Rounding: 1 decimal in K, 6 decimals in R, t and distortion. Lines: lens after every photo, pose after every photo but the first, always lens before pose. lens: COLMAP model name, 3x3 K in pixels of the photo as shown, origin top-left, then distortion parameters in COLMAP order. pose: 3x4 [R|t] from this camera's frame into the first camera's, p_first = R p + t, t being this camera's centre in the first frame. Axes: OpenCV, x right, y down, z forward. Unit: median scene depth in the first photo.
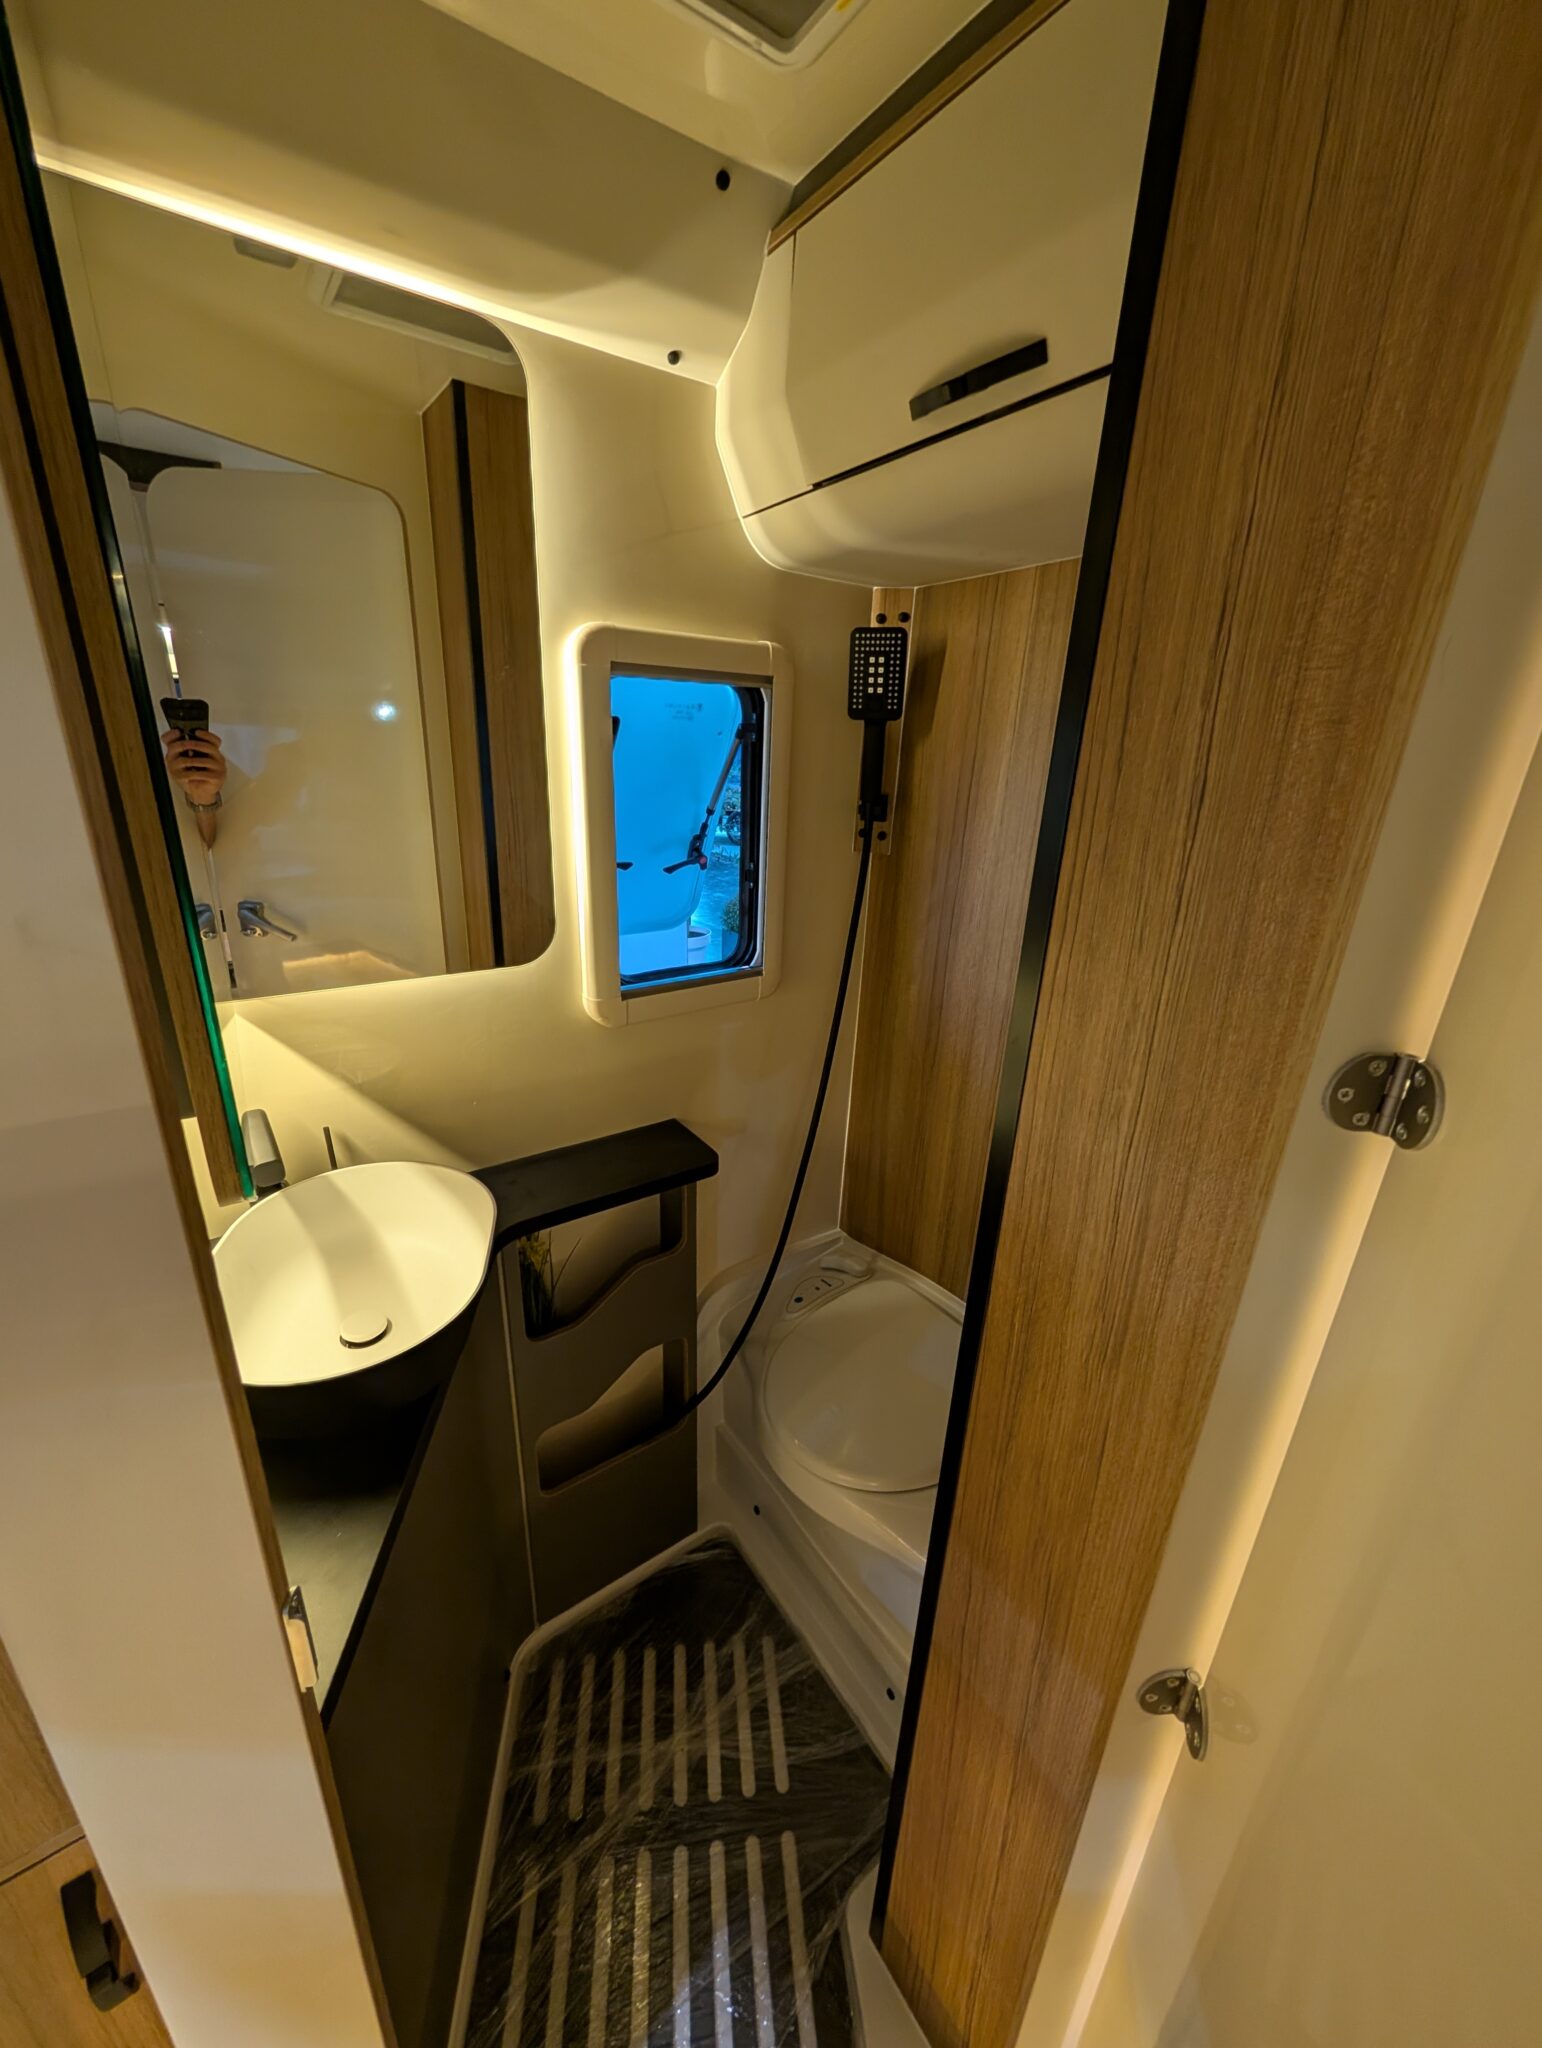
lens RADIAL K [[776.7, 0, 771.0], [0, 776.7, 1024.0], [0, 0, 1]] dist [-0.000657, 0.000299]
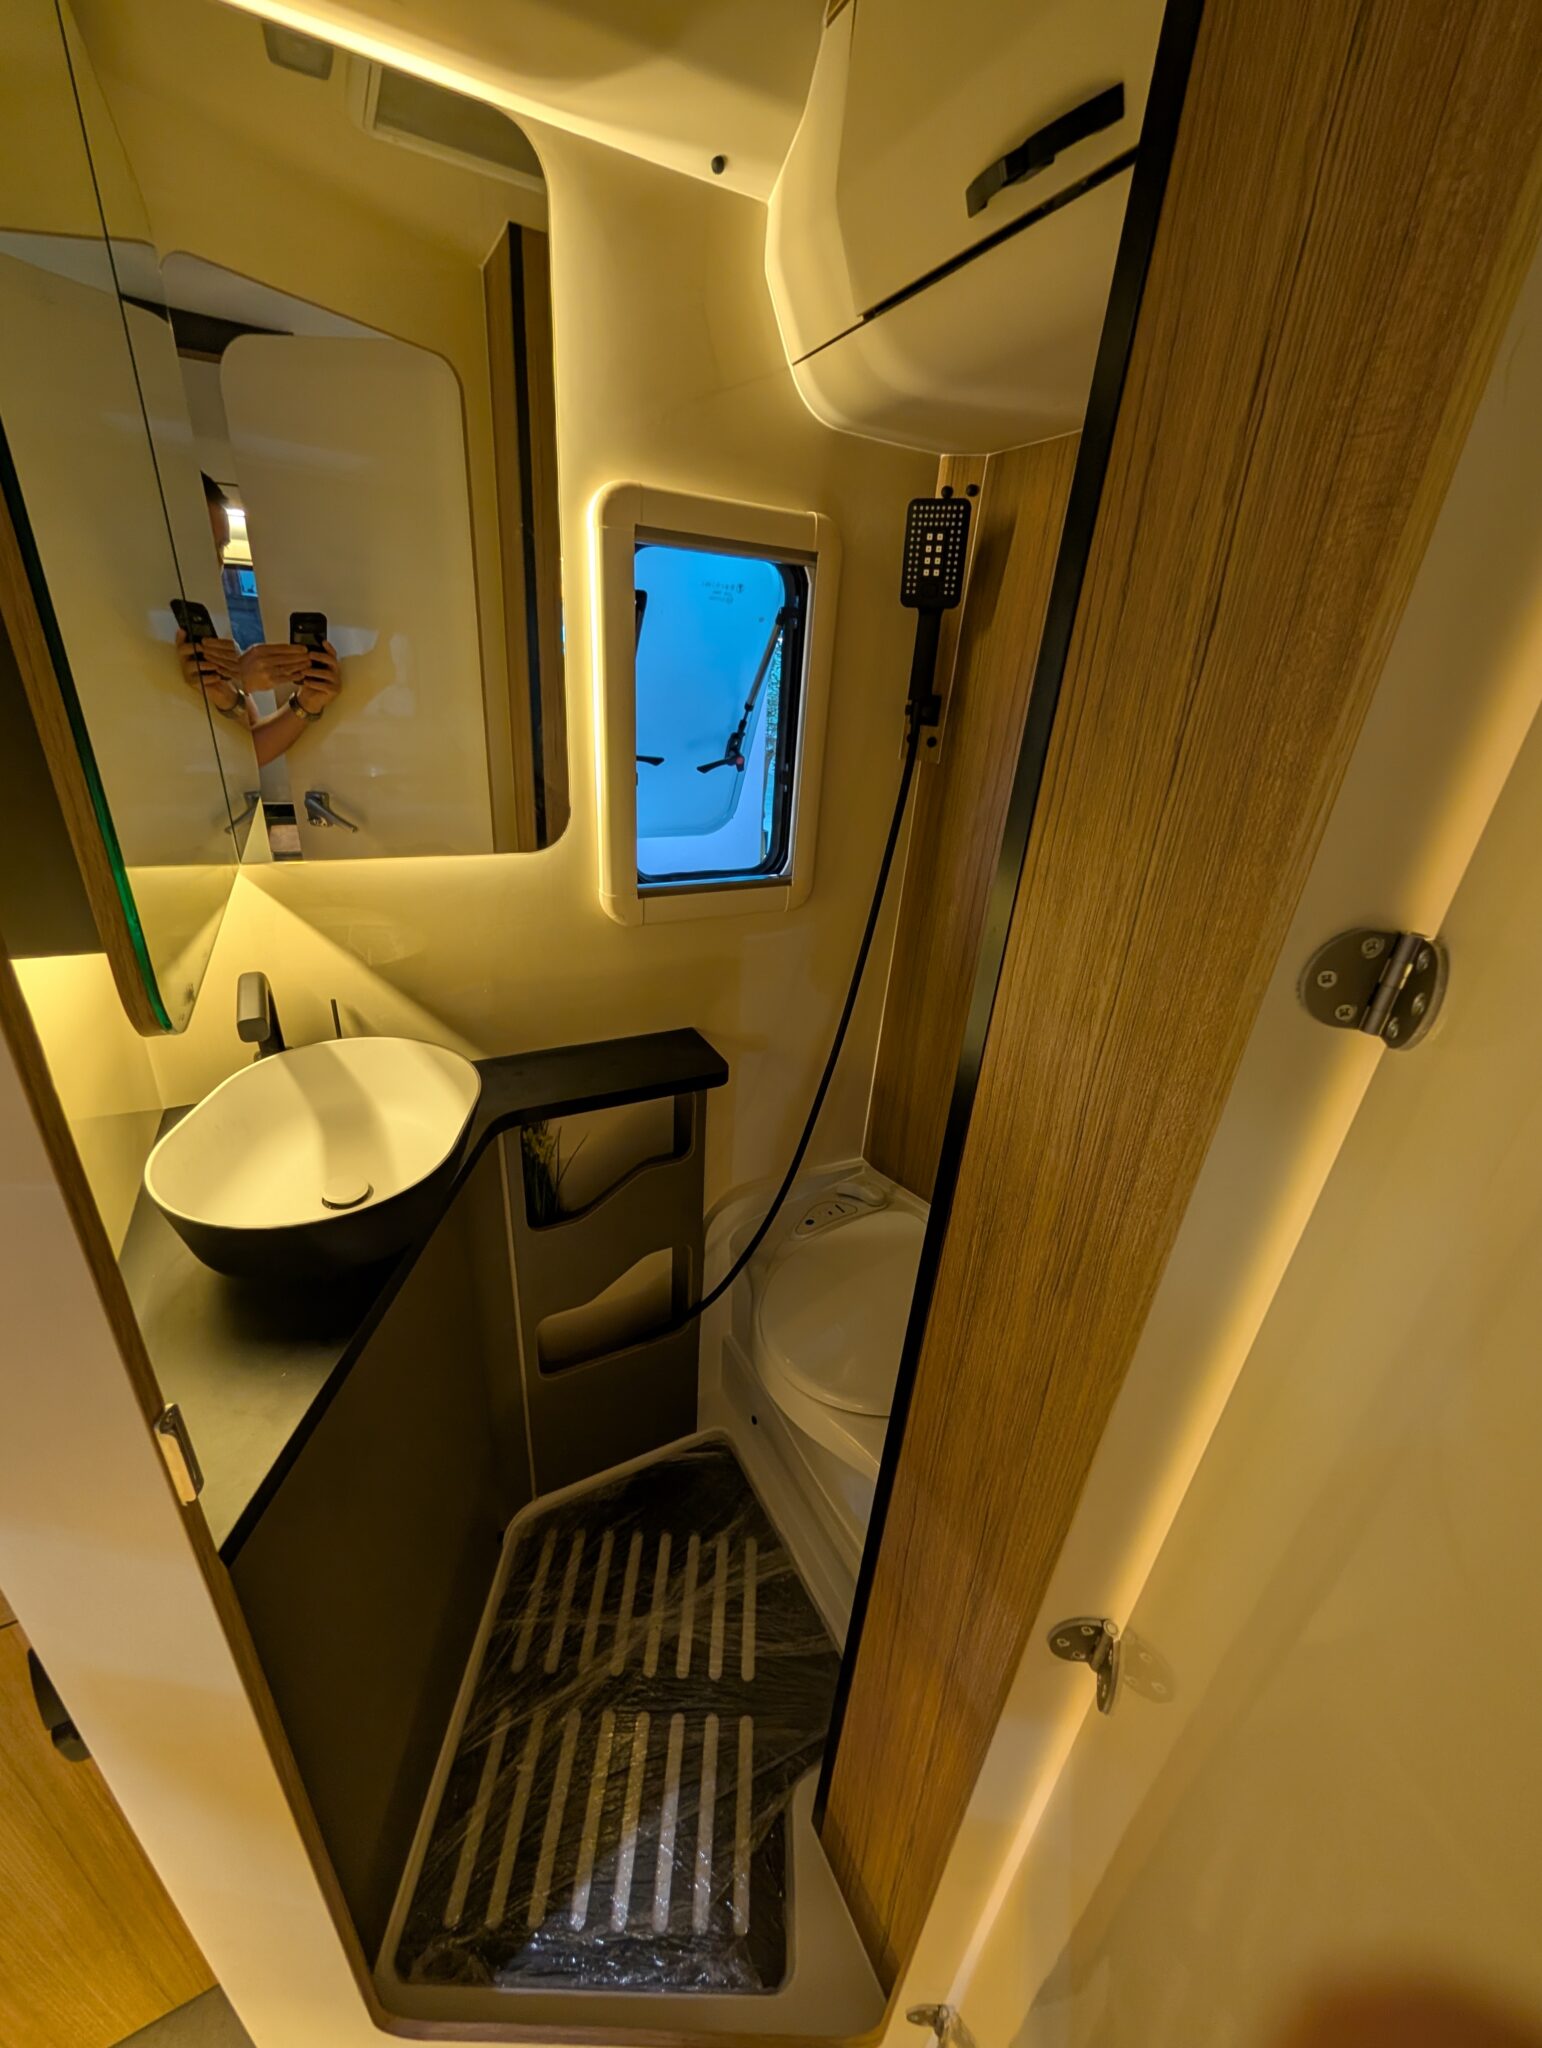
lens RADIAL K [[775.8, 0, 771.0], [0, 775.8, 1024.0], [0, 0, 1]] dist [0.000379, -0.000285]
pose [[0.992255, 0.077524, -0.097059, 0.093189], [-0.069838, 0.994327, 0.080226, 0.042743], [0.102728, -0.072826, 0.992040, 0.050789]]
